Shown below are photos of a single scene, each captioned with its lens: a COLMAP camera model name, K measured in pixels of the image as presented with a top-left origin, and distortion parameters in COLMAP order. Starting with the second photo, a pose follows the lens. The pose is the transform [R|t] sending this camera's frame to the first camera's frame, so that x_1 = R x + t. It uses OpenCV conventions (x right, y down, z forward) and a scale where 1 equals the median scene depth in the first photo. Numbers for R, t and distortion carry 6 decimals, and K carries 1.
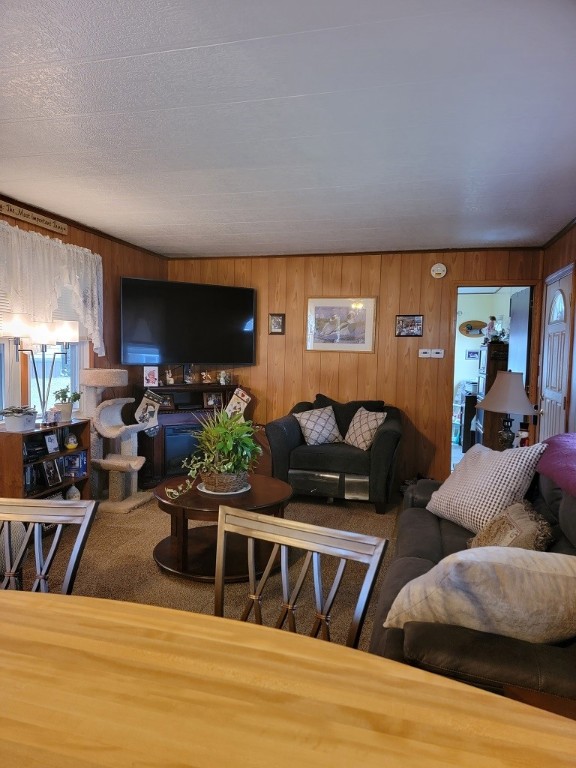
lens RADIAL K [[522.8, 0, 276.4], [0, 522.8, 396.8], [0, 0, 1]] dist [0.048336, -0.036136]
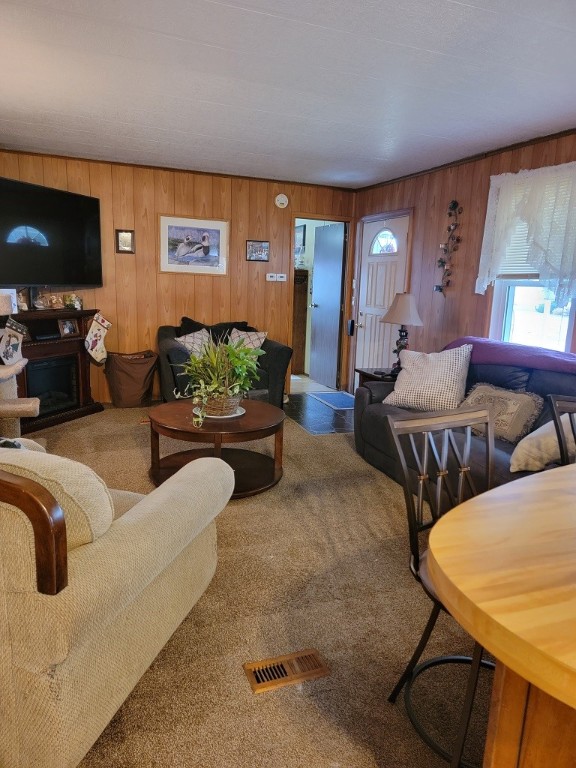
lens RADIAL K [[522.8, 0, 284.9], [0, 522.8, 387.0], [0, 0, 1]] dist [0.048336, -0.036136]
pose [[0.802656, -0.110503, 0.586117, -0.364497], [0.033220, 0.989445, 0.141051, -0.008252], [-0.595517, -0.093745, 0.797855, 0.075891]]
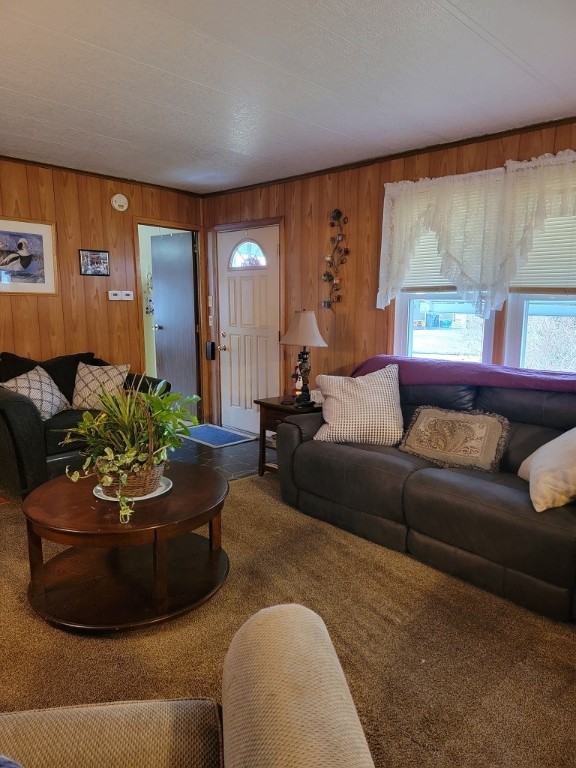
lens RADIAL K [[522.8, 0, 293.1], [0, 522.8, 389.4], [0, 0, 1]] dist [0.048336, -0.036136]
pose [[0.486338, -0.159421, 0.859104, -0.362424], [0.078131, 0.987211, 0.138964, -0.025199], [-0.870271, -0.000460, 0.492574, 0.287799]]
